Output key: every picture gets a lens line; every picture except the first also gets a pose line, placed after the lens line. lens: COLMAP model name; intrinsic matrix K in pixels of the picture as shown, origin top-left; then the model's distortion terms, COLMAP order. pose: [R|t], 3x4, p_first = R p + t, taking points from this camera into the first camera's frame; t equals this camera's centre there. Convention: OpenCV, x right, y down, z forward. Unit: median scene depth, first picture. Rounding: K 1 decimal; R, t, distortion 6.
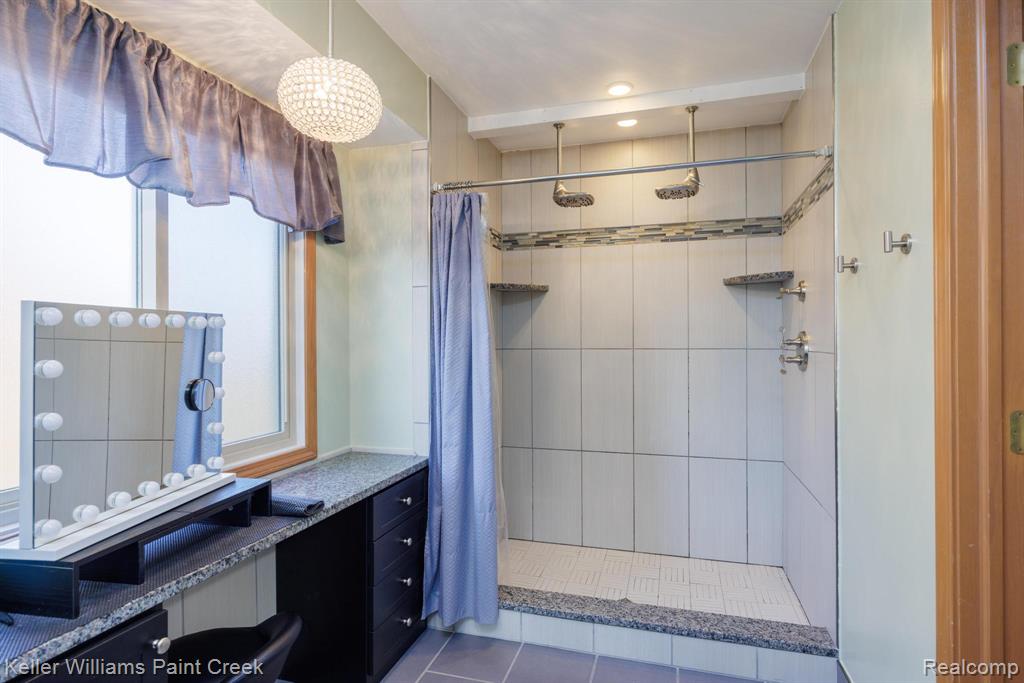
lens RADIAL K [[538.9, 0, 515.8], [0, 538.9, 337.9], [0, 0, 1]] dist [-0.005566, -0.000172]
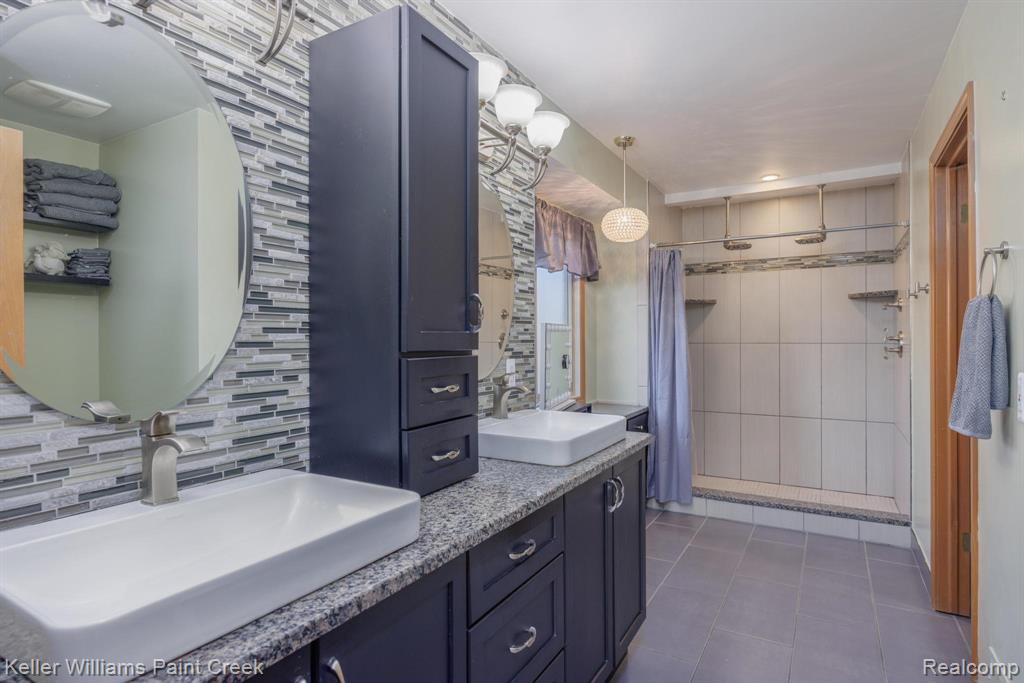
lens RADIAL K [[538.9, 0, 515.8], [0, 538.9, 337.9], [0, 0, 1]] dist [-0.005566, -0.000172]
pose [[0.970455, 0.001010, -0.241281, -0.151738], [-0.000227, 0.999995, 0.003273, 0.001354], [0.241283, -0.003122, 0.970450, -0.722546]]
